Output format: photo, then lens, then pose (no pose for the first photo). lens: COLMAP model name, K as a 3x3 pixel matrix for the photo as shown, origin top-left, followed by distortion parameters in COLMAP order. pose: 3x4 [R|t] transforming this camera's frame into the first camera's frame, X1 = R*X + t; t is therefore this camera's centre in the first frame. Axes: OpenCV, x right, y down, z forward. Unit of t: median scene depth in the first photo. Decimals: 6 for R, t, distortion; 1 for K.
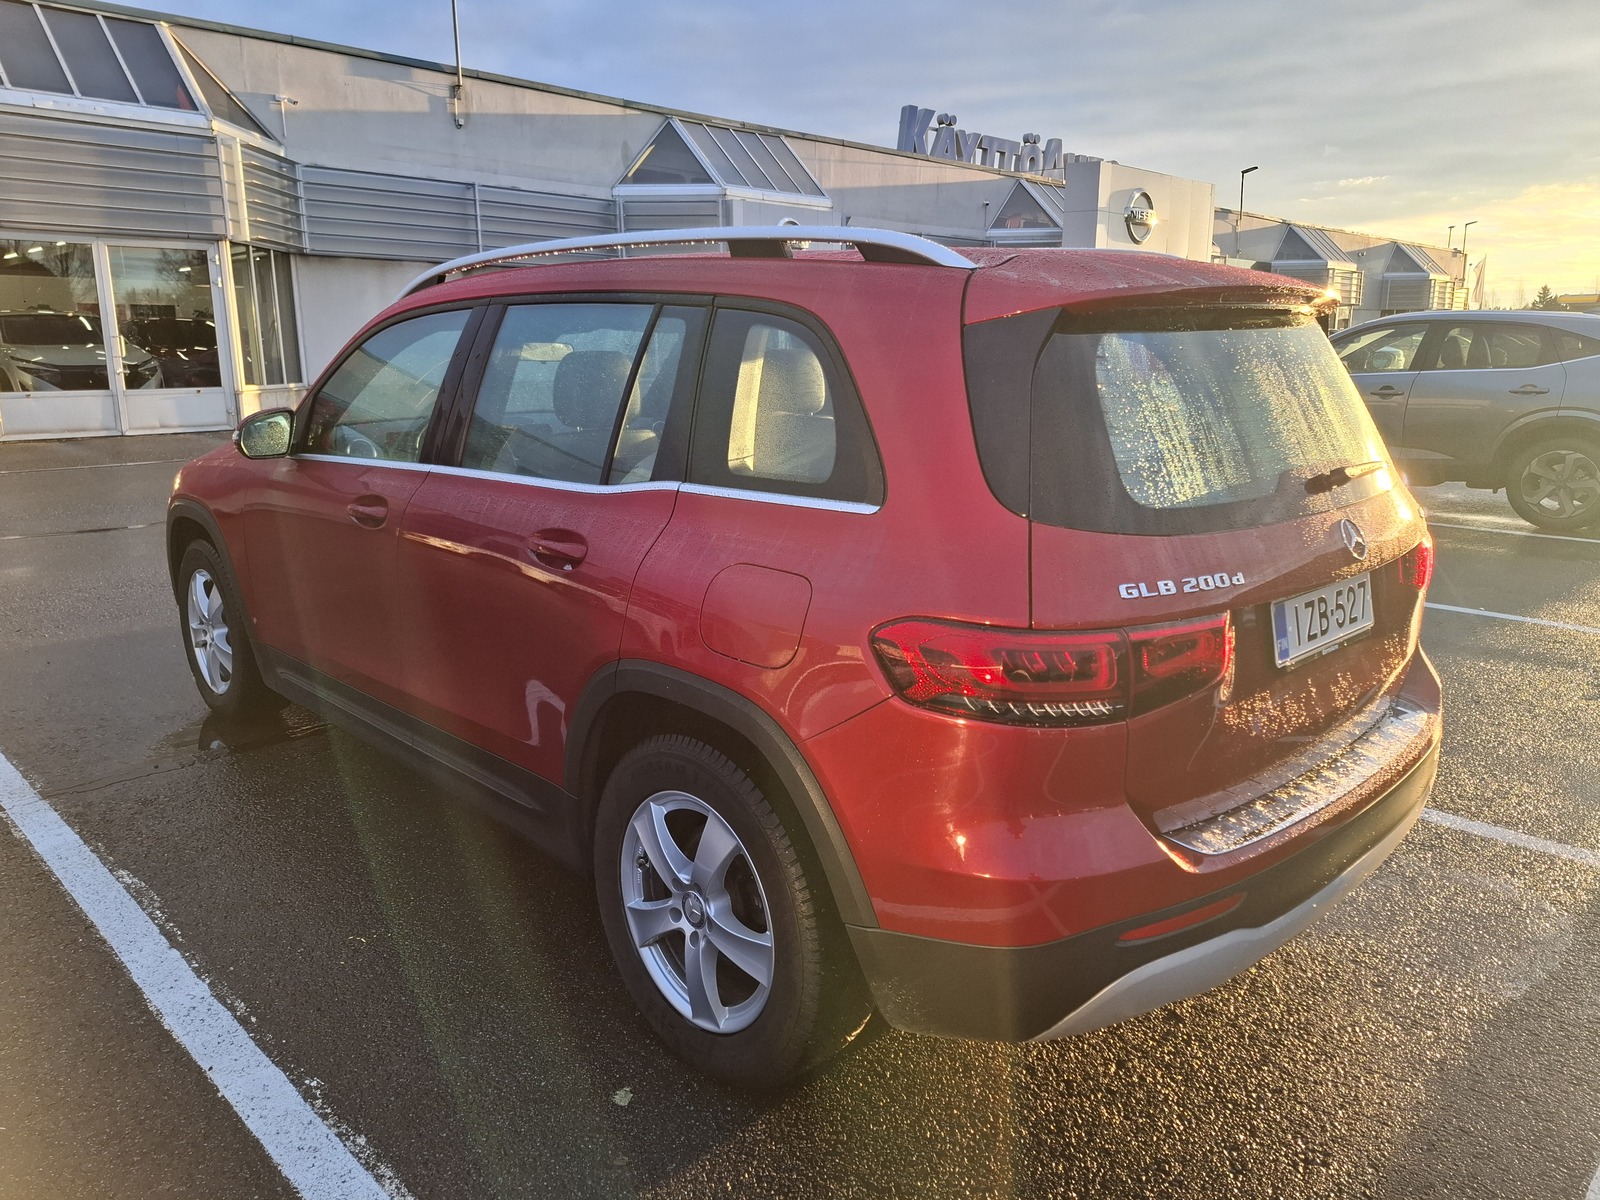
lens RADIAL K [[1109.8, 0, 788.9], [0, 1109.8, 601.4], [0, 0, 1]] dist [0.001368, -0.004608]
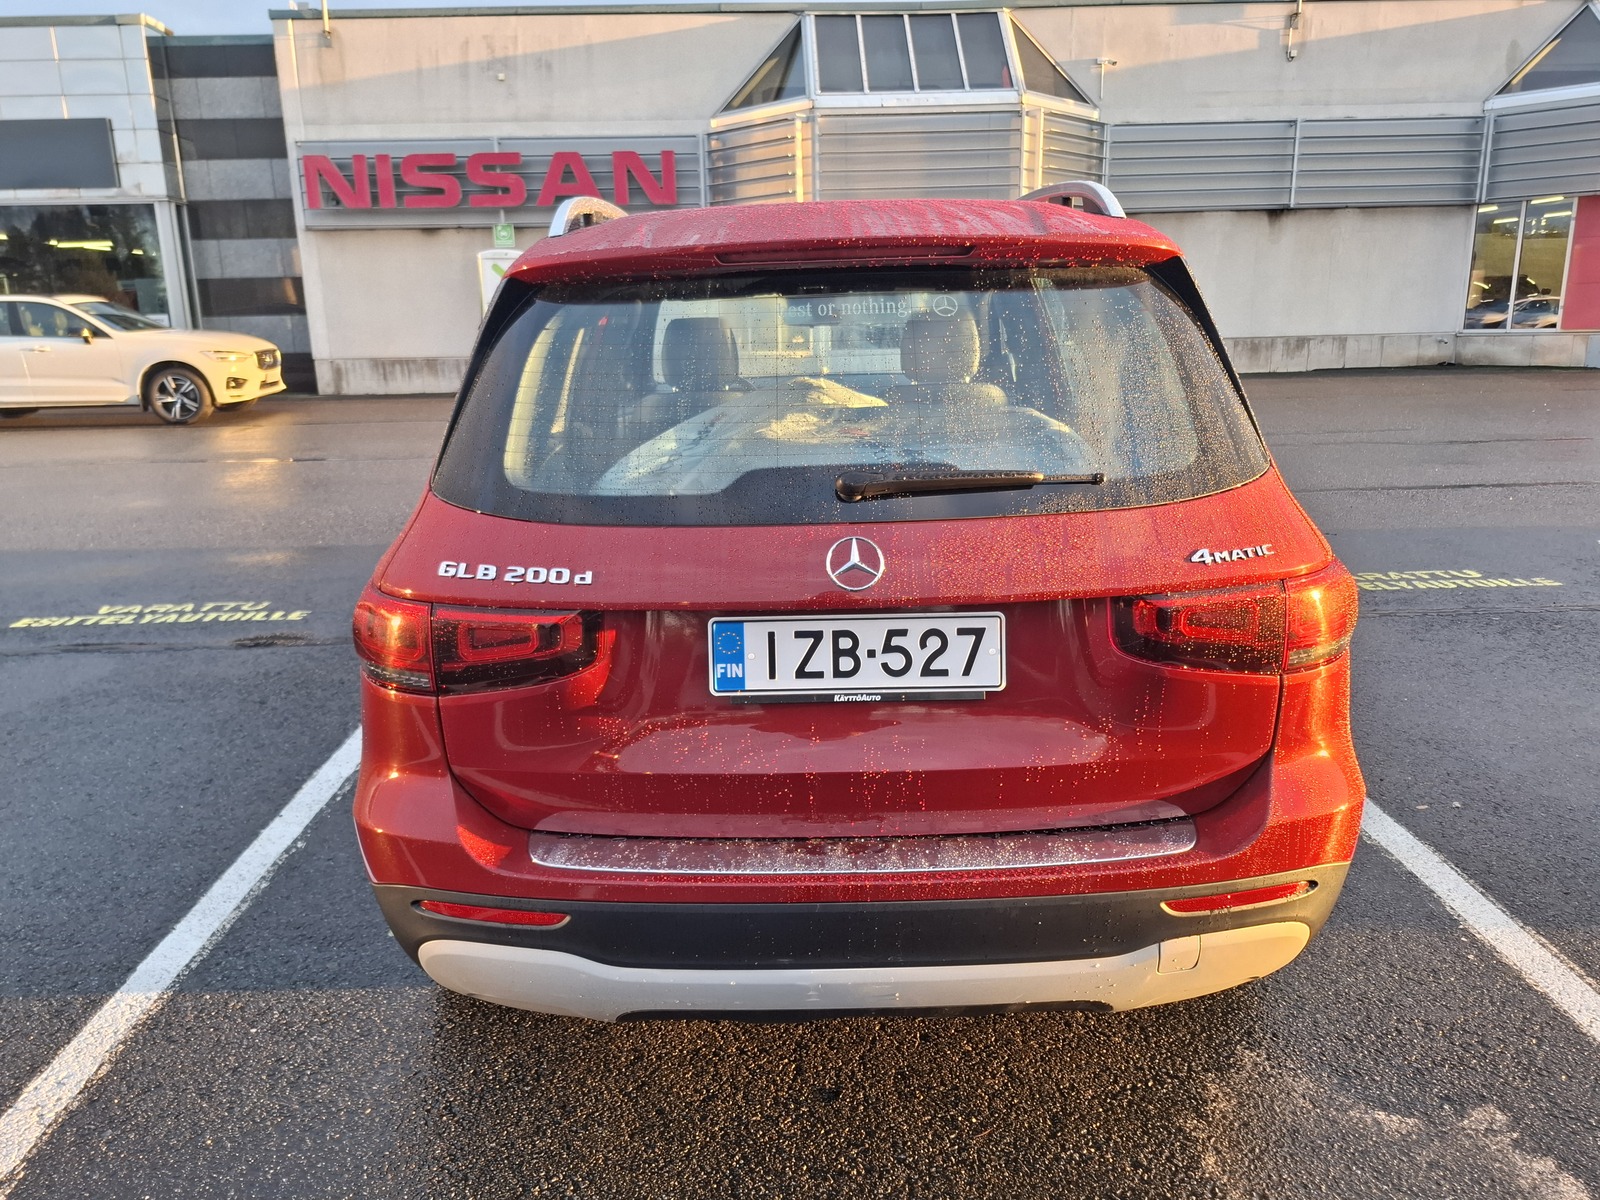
lens RADIAL K [[1109.8, 0, 788.9], [0, 1109.8, 601.4], [0, 0, 1]] dist [0.001368, -0.004608]
pose [[0.721588, 0.158330, -0.673975, 0.096189], [-0.130069, 0.987167, 0.092647, -0.008998], [0.679995, 0.020810, 0.732922, 0.038849]]
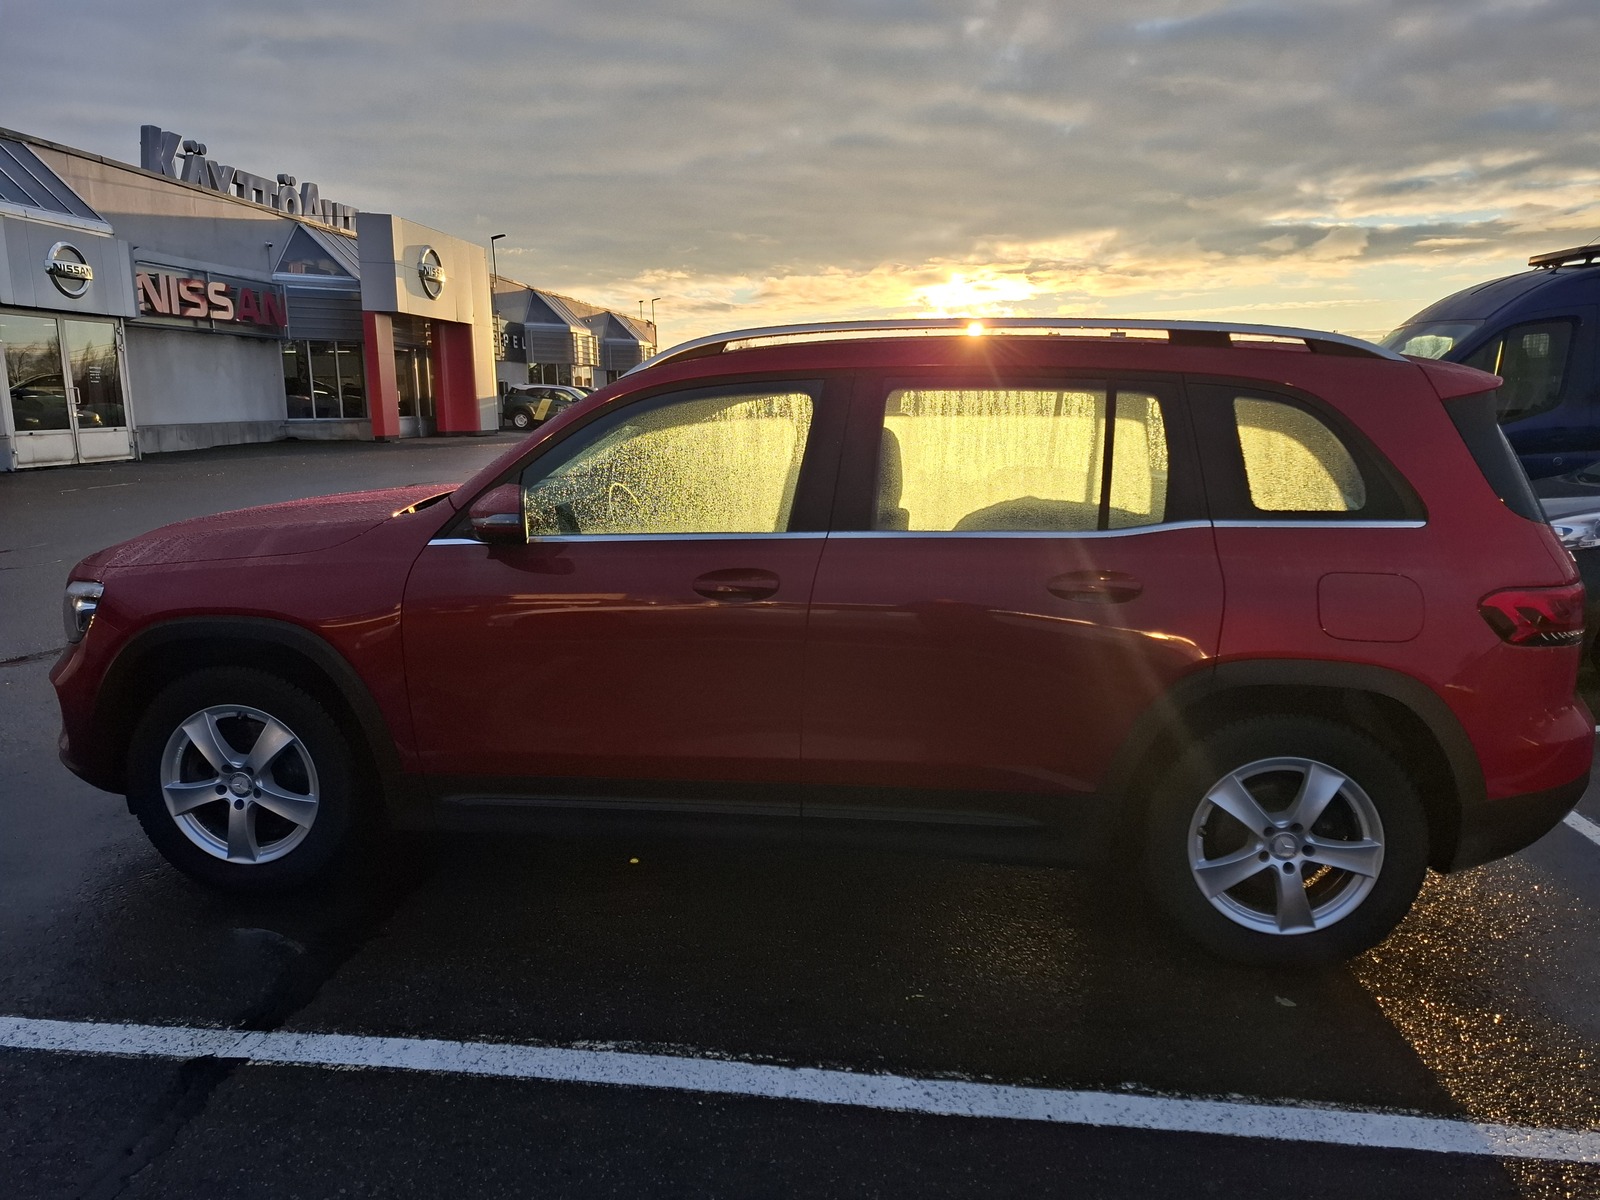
lens RADIAL K [[1104.0, 0, 791.3], [0, 1104.0, 589.3], [0, 0, 1]] dist [0.098269, -0.123857]
pose [[0.764771, -0.099182, 0.636623, -0.137337], [0.134769, 0.990848, -0.007530, -0.008716], [-0.630050, 0.091556, 0.771138, 0.032391]]
